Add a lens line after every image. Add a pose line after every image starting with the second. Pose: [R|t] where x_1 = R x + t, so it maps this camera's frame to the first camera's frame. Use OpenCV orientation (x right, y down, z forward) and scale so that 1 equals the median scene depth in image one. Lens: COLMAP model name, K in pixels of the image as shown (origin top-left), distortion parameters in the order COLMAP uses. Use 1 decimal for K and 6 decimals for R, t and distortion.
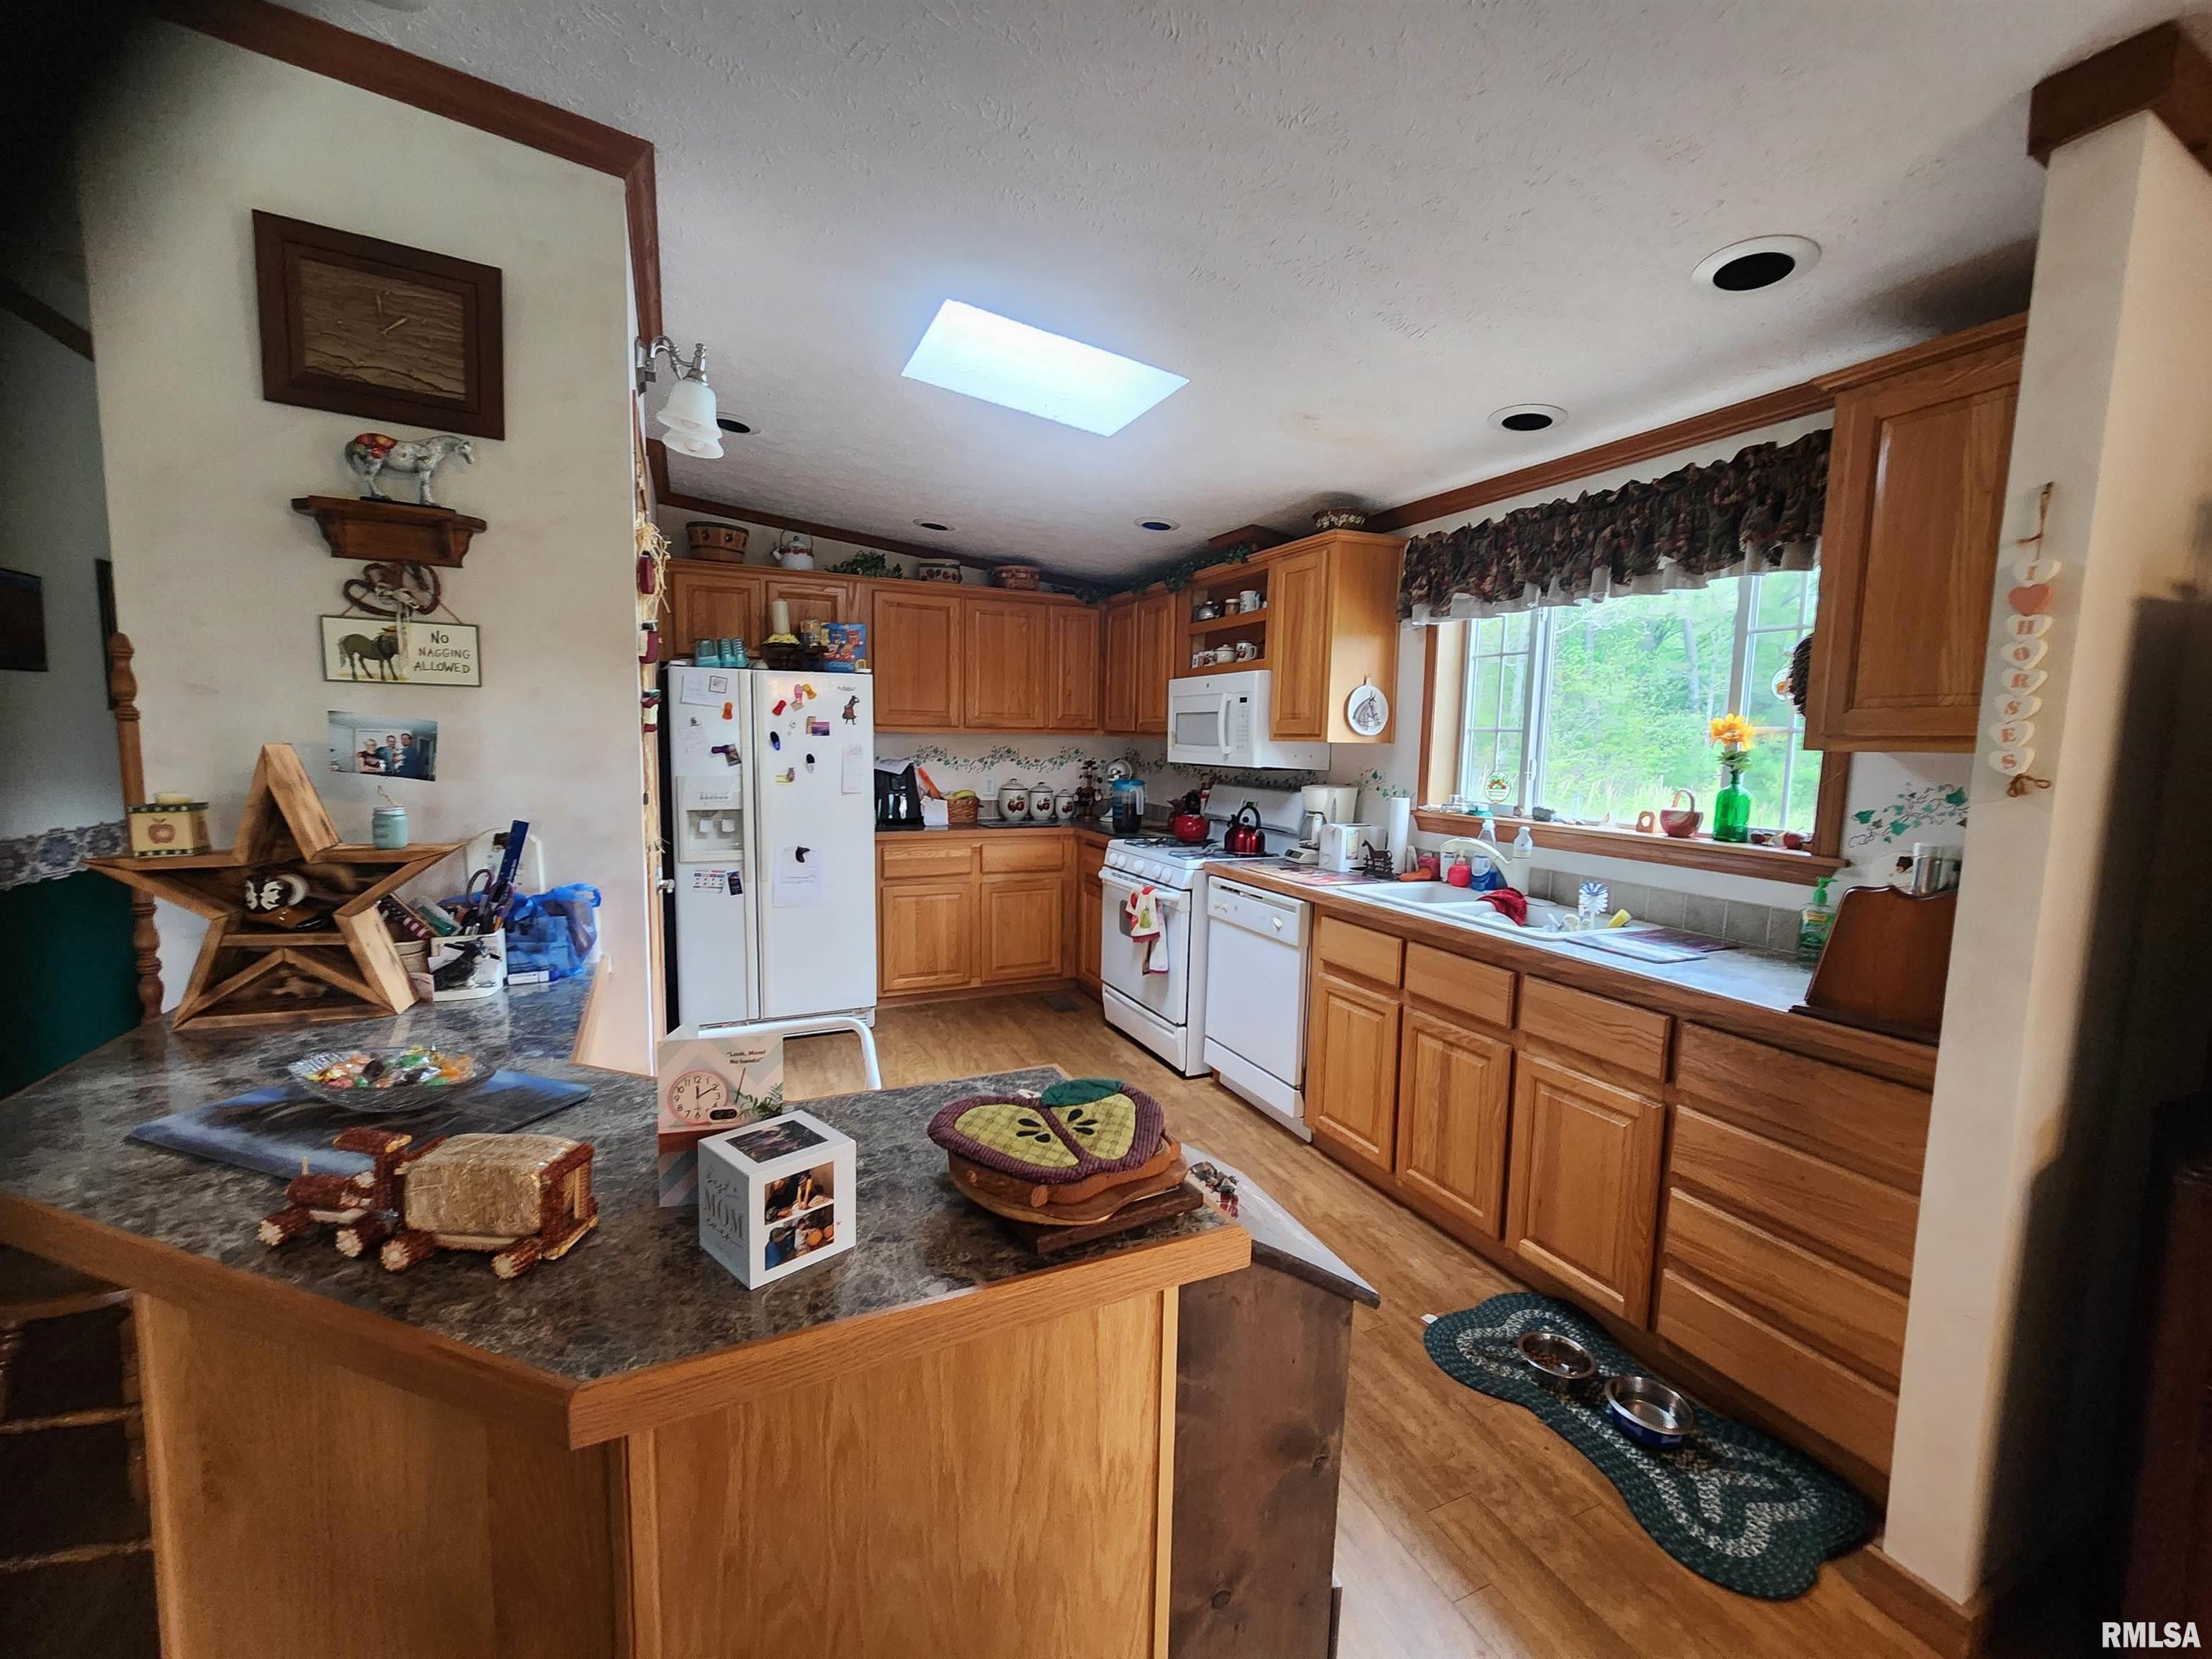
lens RADIAL K [[915.2, 0, 1106.0], [0, 915.2, 829.5], [0, 0, 1]] dist [0.000152, 0.000365]
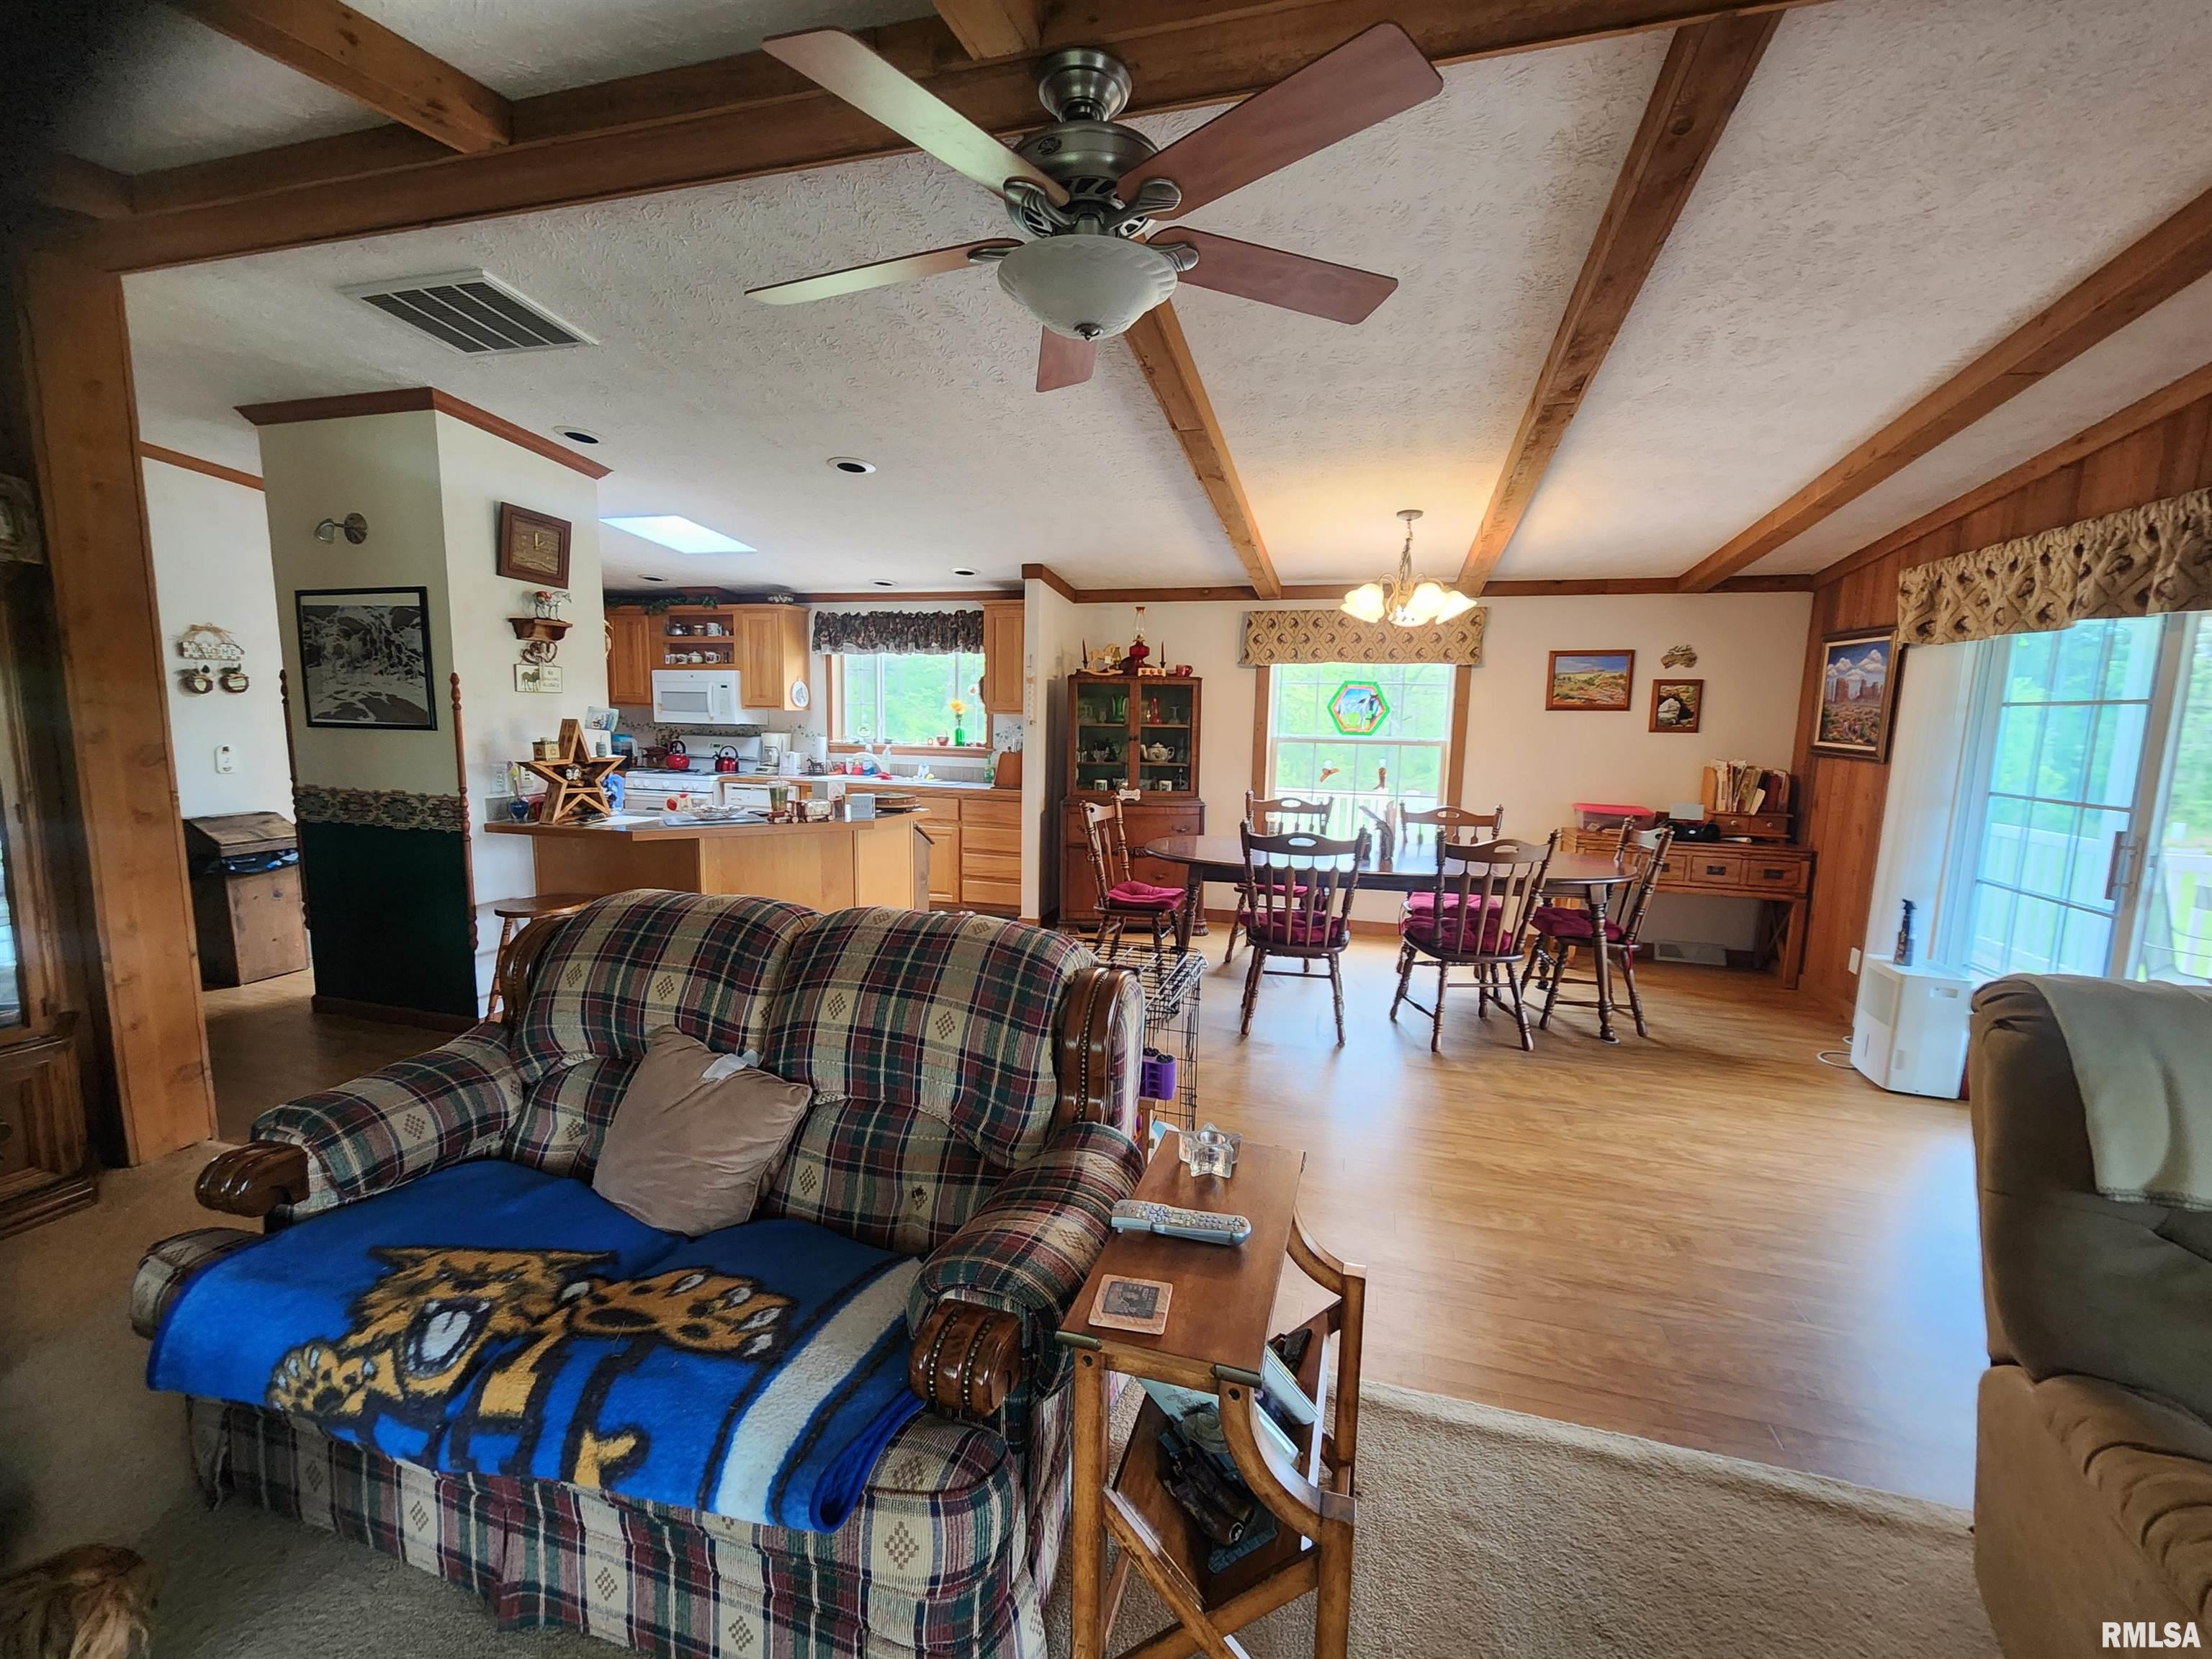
lens RADIAL K [[915.2, 0, 1106.0], [0, 915.2, 829.5], [0, 0, 1]] dist [0.000152, 0.000365]
pose [[0.656104, -0.104002, 0.747470, -0.768059], [0.068567, 0.994577, 0.078198, 0.052026], [-0.751549, -0.000054, 0.659677, -0.791278]]
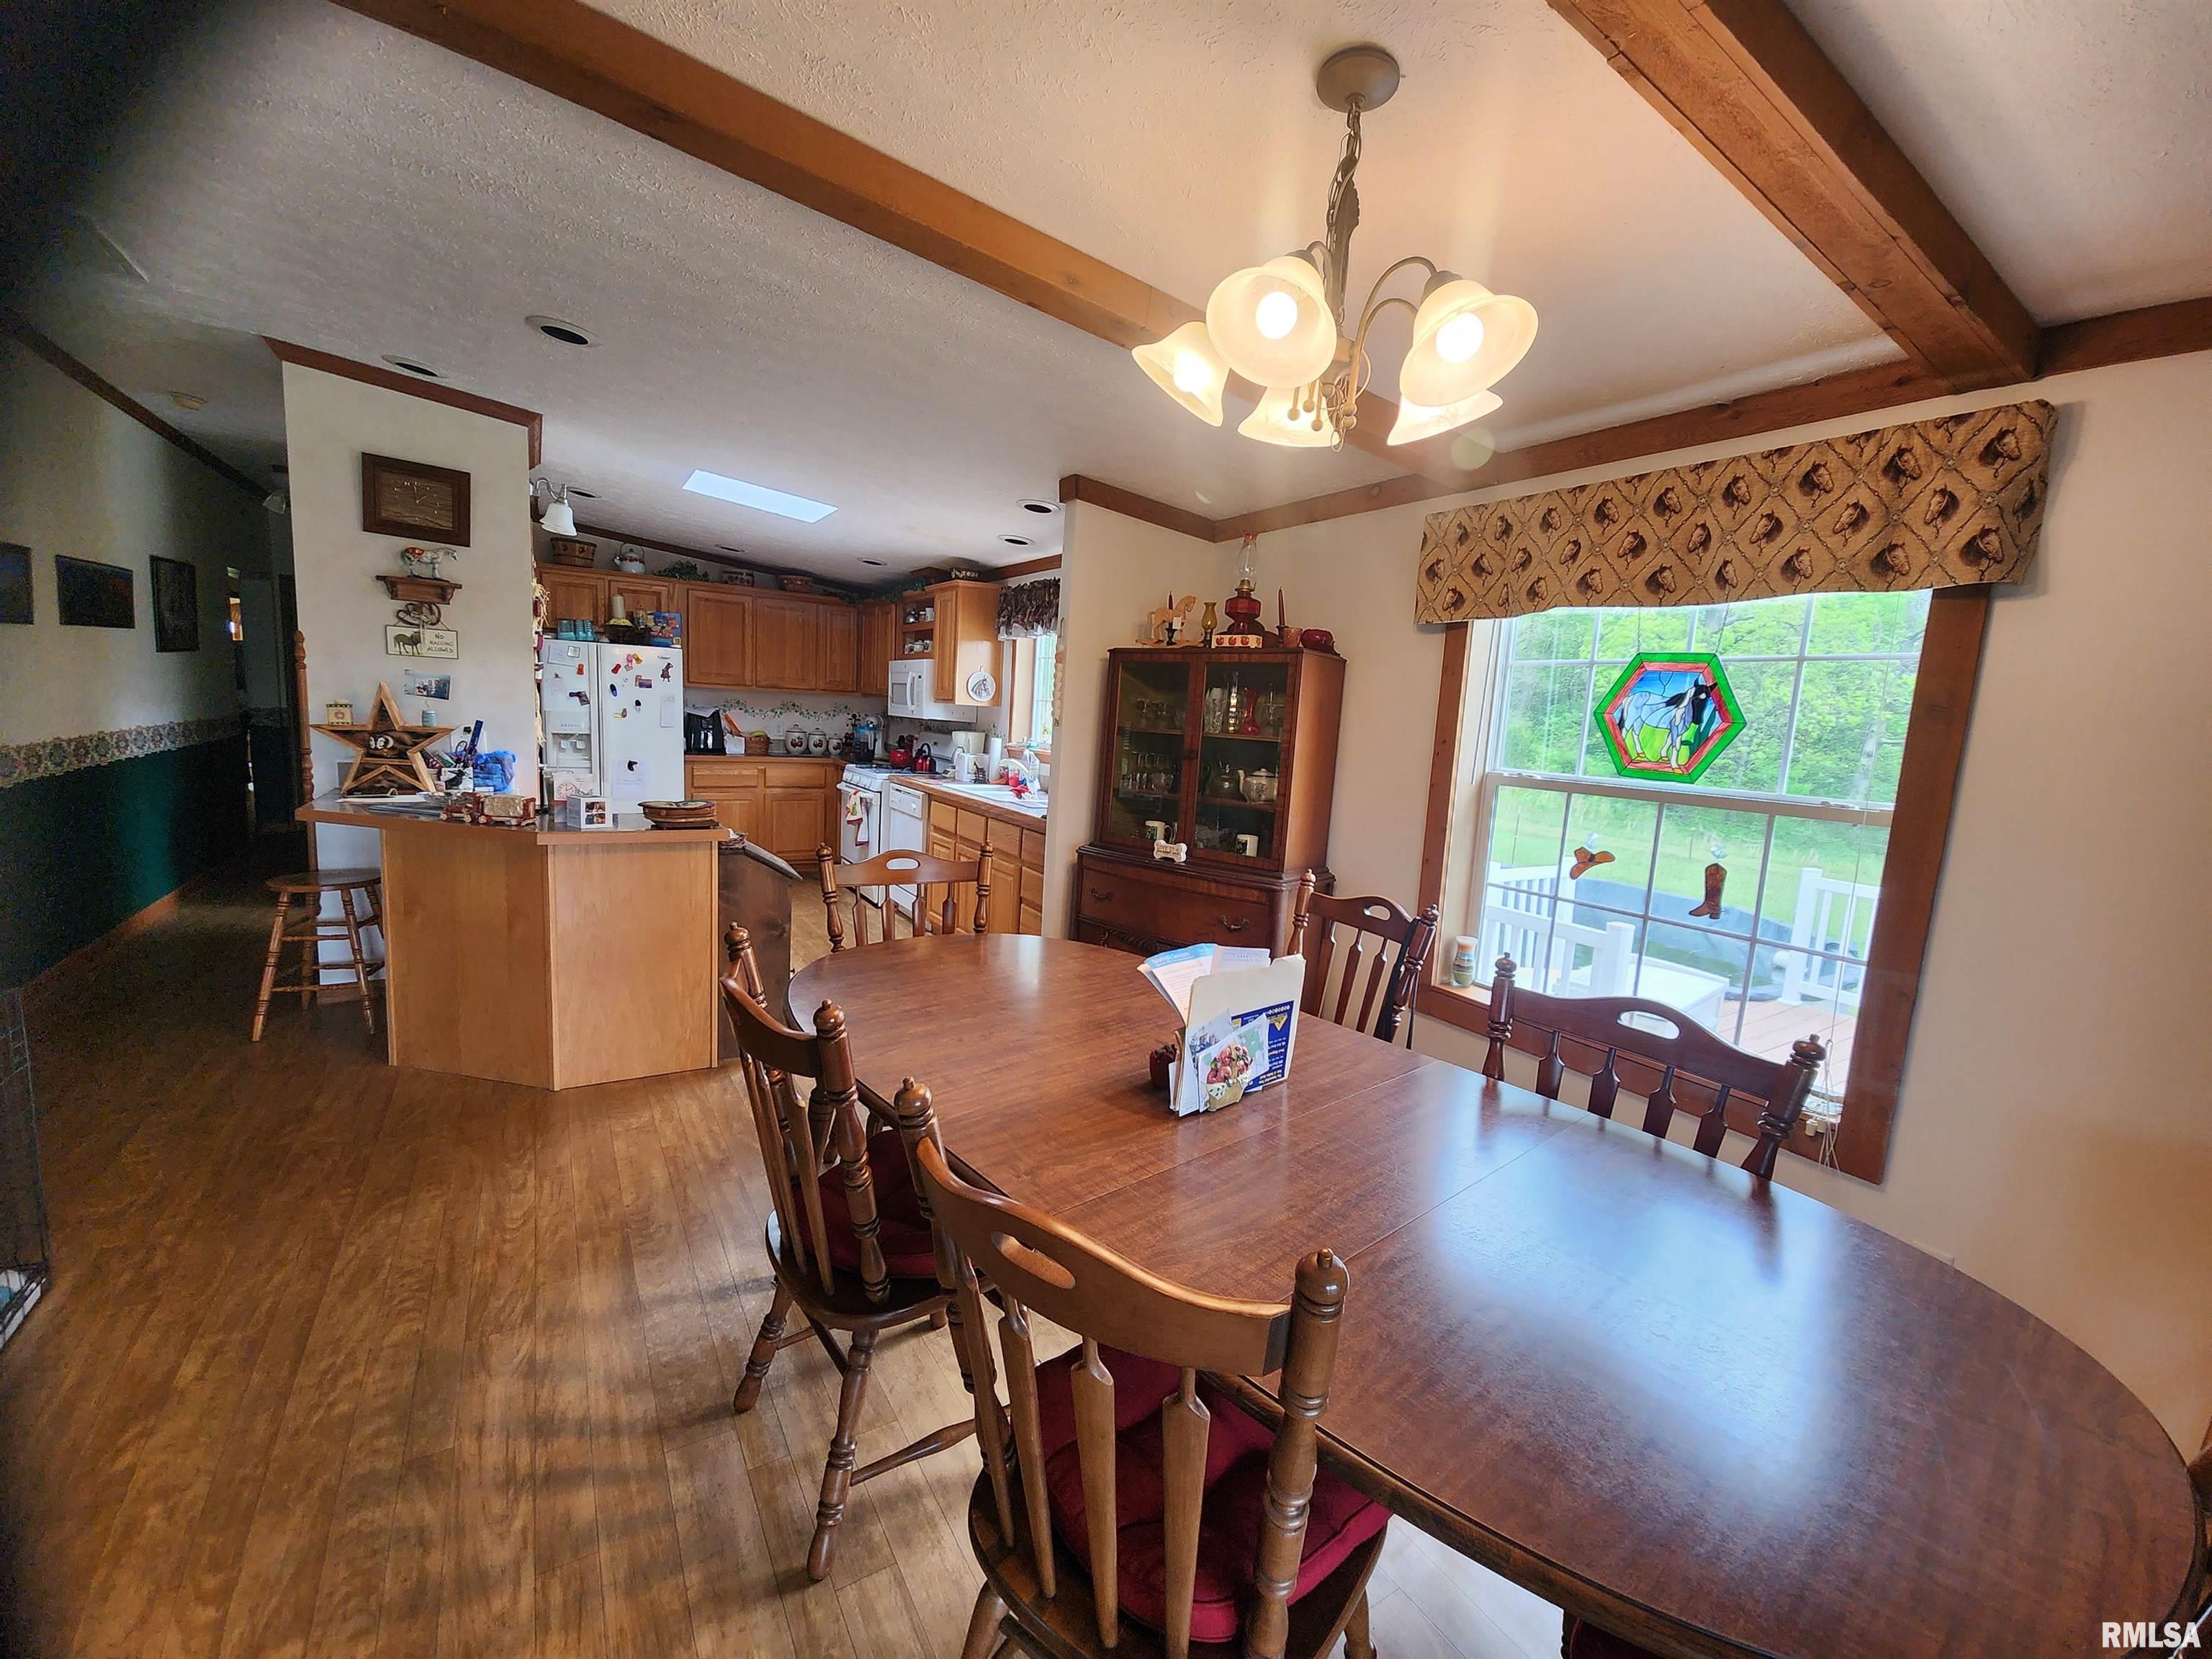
lens RADIAL K [[903.2, 0, 1104.8], [0, 903.2, 836.8], [0, 0, 1]] dist [-0.000997, -0.000152]
pose [[0.991299, 0.020411, 0.130038, 0.286500], [-0.026236, 0.998720, 0.043238, 0.066757], [-0.128989, -0.046274, 0.990566, -0.671408]]
